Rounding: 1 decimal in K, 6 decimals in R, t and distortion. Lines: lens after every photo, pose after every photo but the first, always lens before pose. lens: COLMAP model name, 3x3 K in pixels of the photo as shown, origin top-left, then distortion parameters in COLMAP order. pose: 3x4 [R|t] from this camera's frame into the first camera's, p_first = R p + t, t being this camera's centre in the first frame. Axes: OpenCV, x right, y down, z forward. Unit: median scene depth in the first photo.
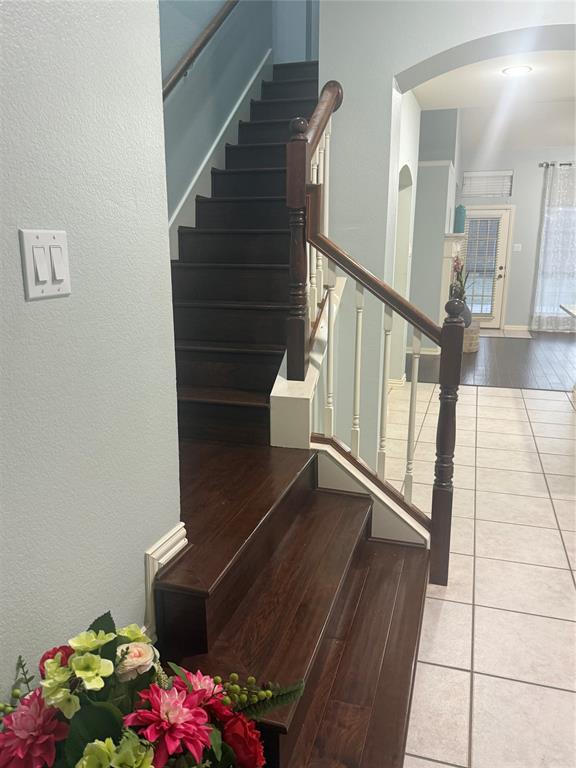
lens RADIAL K [[595.3, 0, 274.0], [0, 595.3, 383.0], [0, 0, 1]] dist [0.145351, -0.261640]
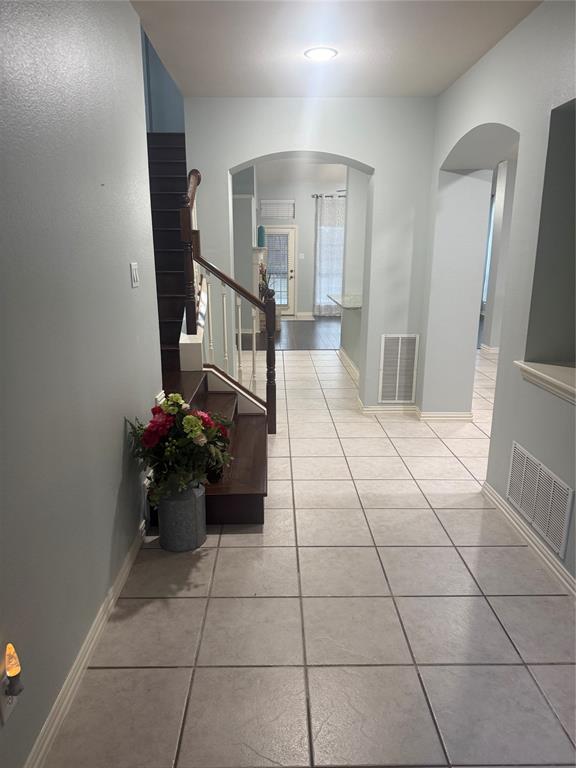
lens RADIAL K [[525.5, 0, 287.6], [0, 525.5, 378.4], [0, 0, 1]] dist [0.100429, -0.147752]
pose [[0.941373, -0.078045, 0.328217, -0.105920], [0.073948, 0.996950, 0.024964, 0.051492], [-0.329164, 0.000771, 0.944273, -0.293162]]
